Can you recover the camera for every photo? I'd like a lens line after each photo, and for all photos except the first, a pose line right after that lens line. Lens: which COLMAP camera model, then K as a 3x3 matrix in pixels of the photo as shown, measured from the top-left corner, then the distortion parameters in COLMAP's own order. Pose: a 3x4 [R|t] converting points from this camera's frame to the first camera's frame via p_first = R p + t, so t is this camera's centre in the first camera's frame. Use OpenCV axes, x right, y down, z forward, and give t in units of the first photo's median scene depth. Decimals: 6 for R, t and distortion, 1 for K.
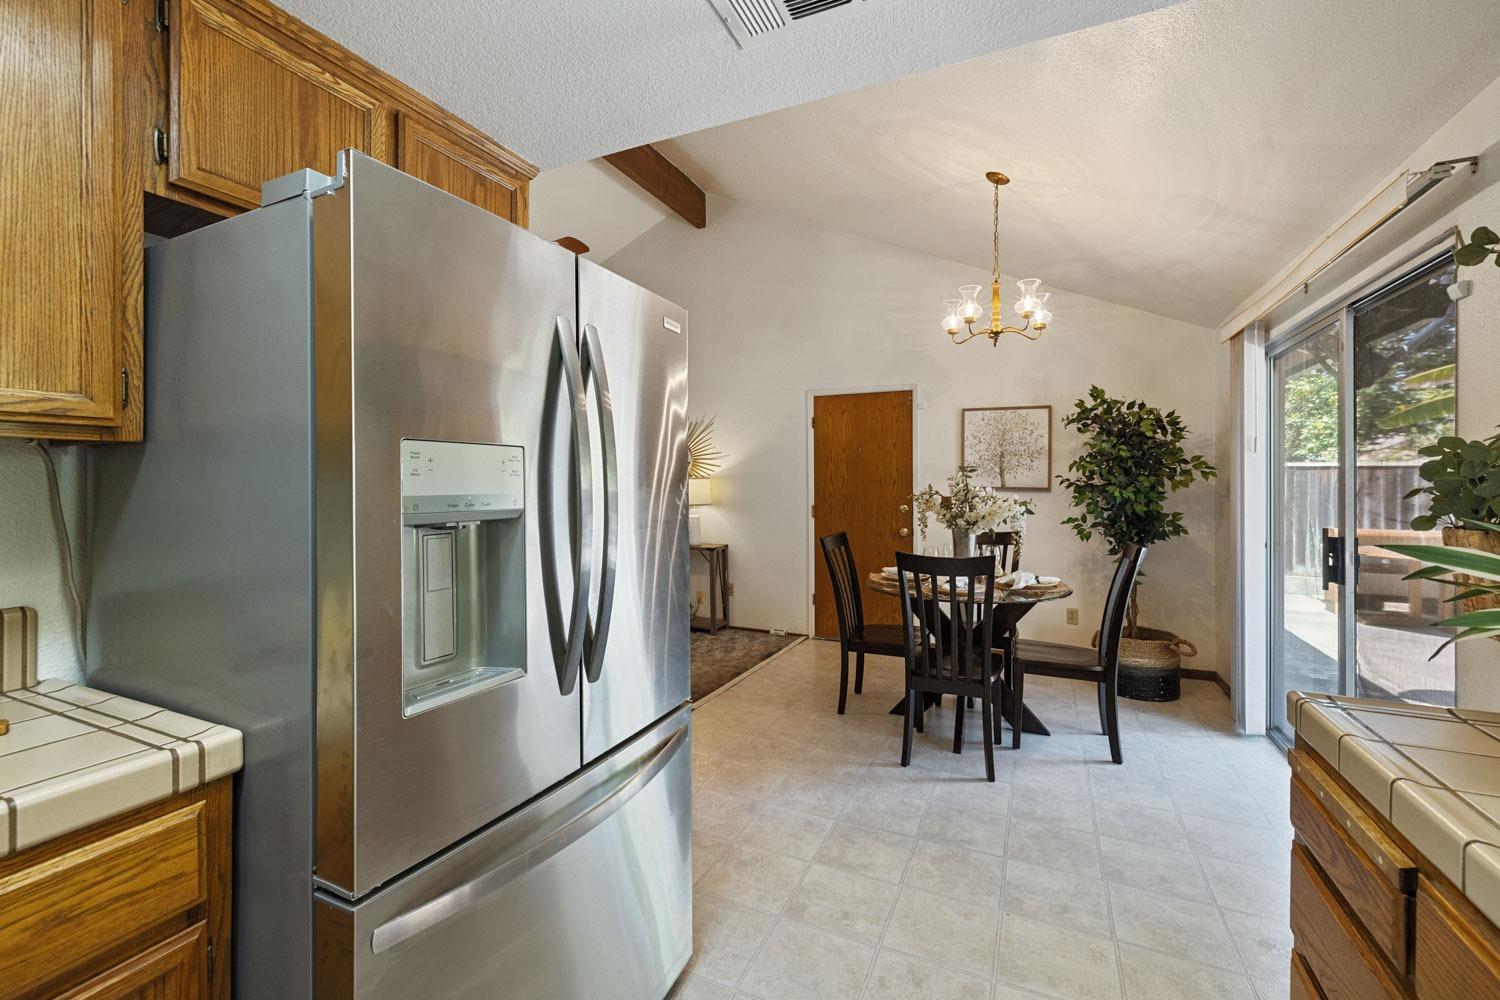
lens RADIAL K [[632.1, 0, 747.2], [0, 632.1, 484.8], [0, 0, 1]] dist [-0.005798, 0.003779]
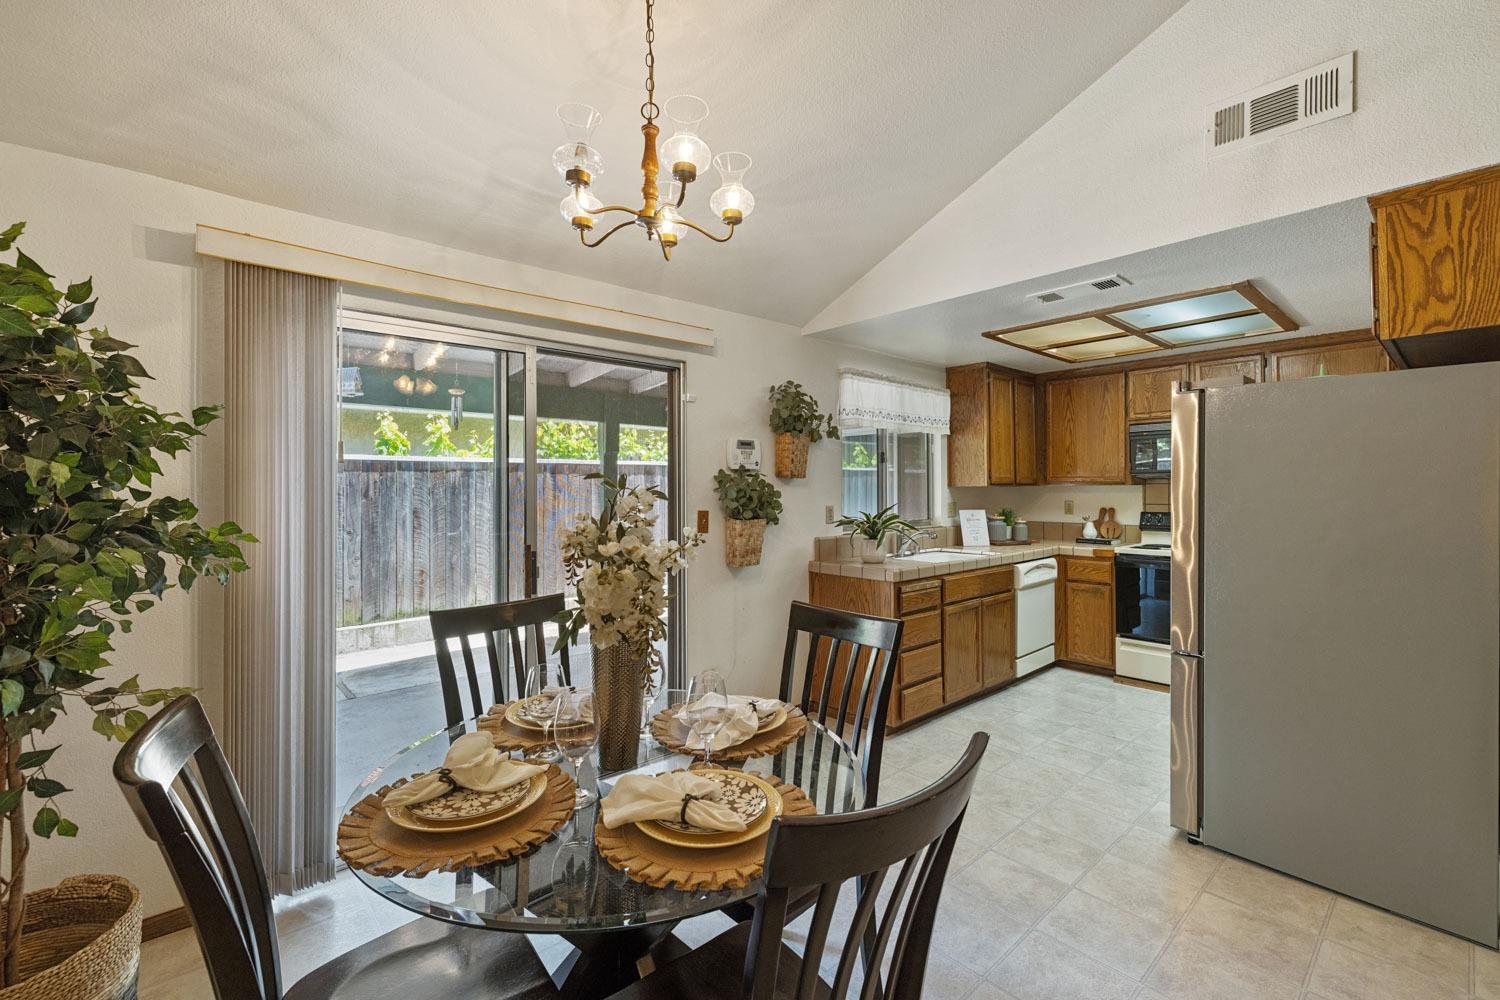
lens RADIAL K [[632.1, 0, 747.2], [0, 632.1, 484.8], [0, 0, 1]] dist [-0.005798, 0.003779]
pose [[-0.921419, 0.005815, 0.388526, 0.088296], [0.005629, 0.999983, -0.001618, -0.016268], [-0.388529, 0.000696, -0.921436, 1.017695]]
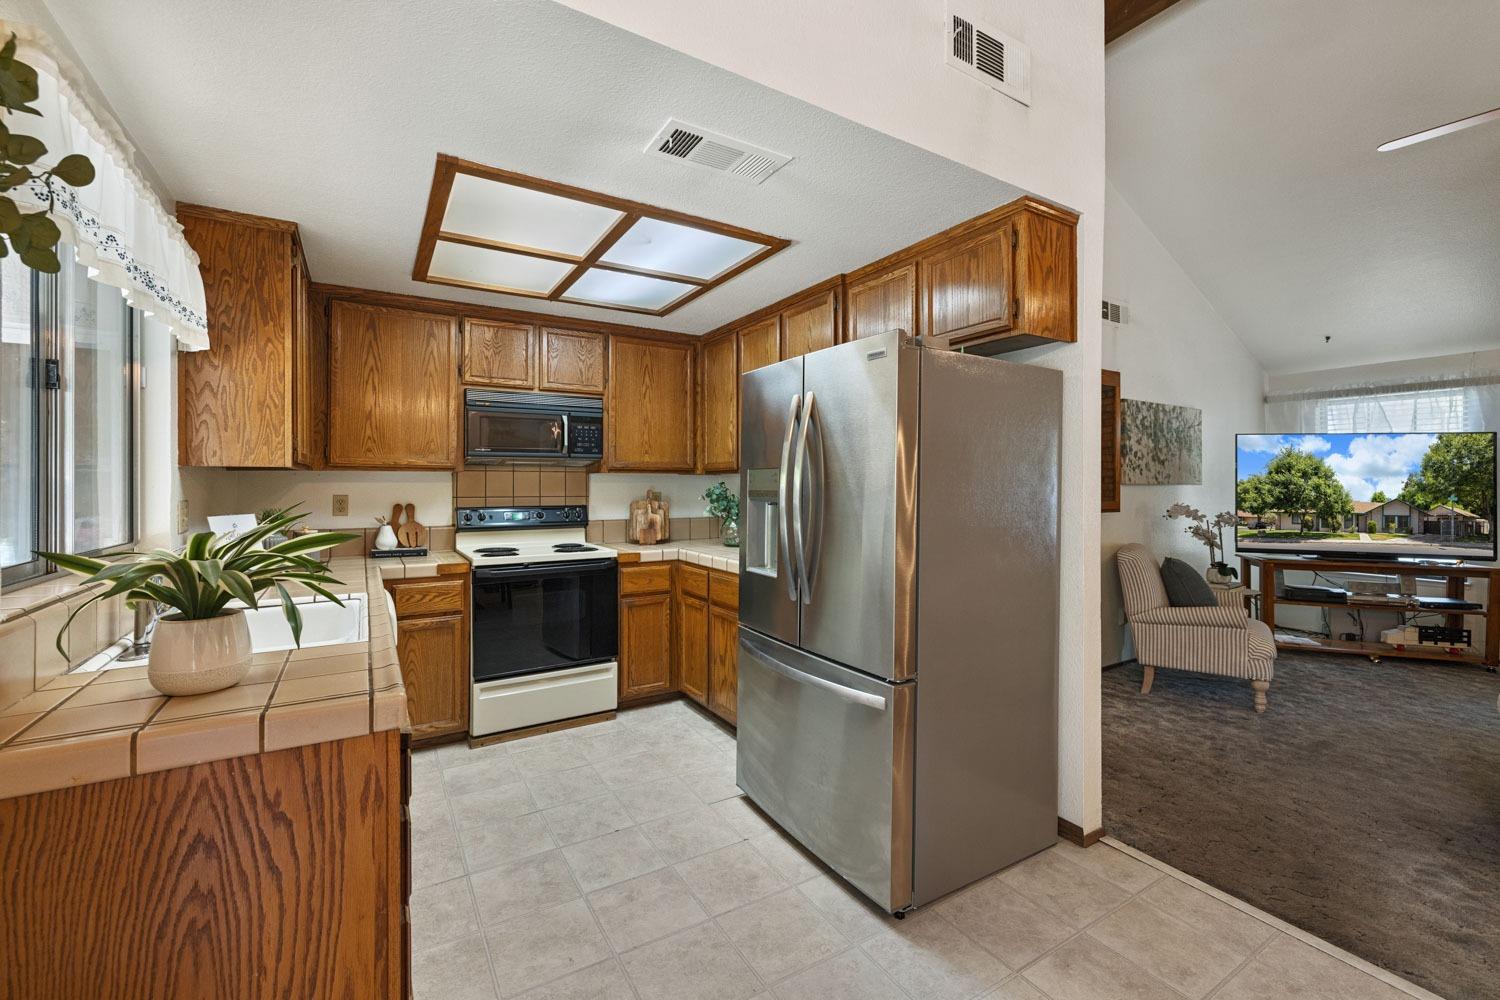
lens RADIAL K [[632.1, 0, 747.2], [0, 632.1, 484.8], [0, 0, 1]] dist [-0.005798, 0.003779]
pose [[-0.548828, -0.000585, -0.835935, 0.361650], [-0.004998, 0.999984, 0.002581, -0.001209], [0.835920, 0.005594, -0.548822, 0.518405]]
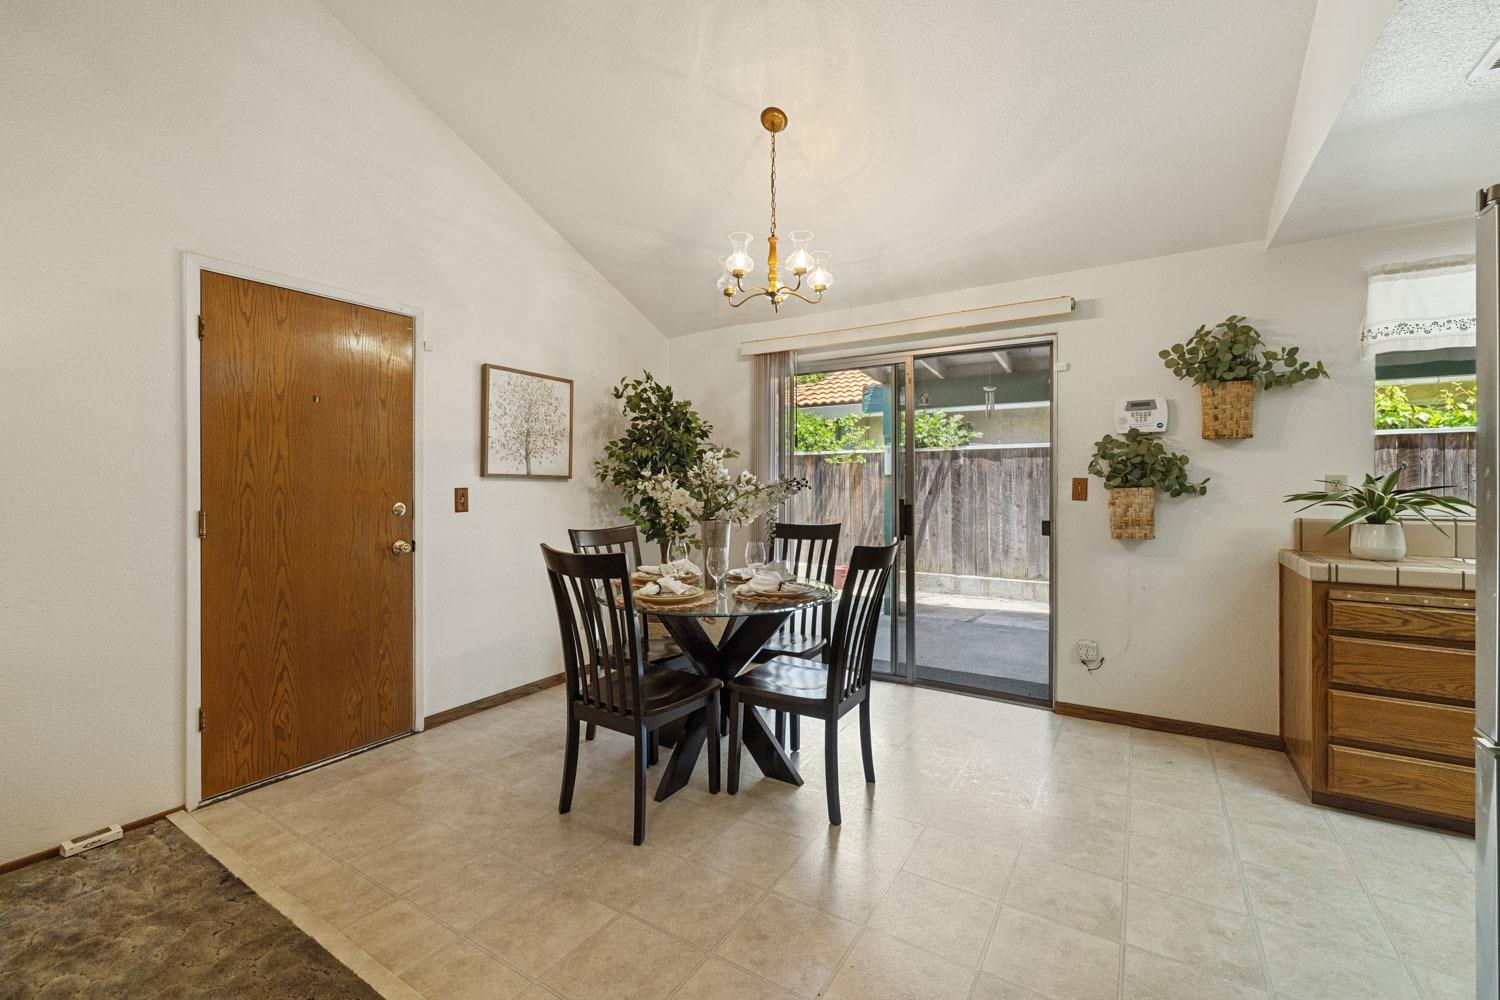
lens RADIAL K [[632.1, 0, 747.2], [0, 632.1, 484.8], [0, 0, 1]] dist [-0.005798, 0.003779]
pose [[0.123300, 0.001807, 0.992368, -0.344699], [0.004639, 0.999986, -0.002397, 0.019774], [-0.992359, 0.004899, 0.123290, 0.654062]]
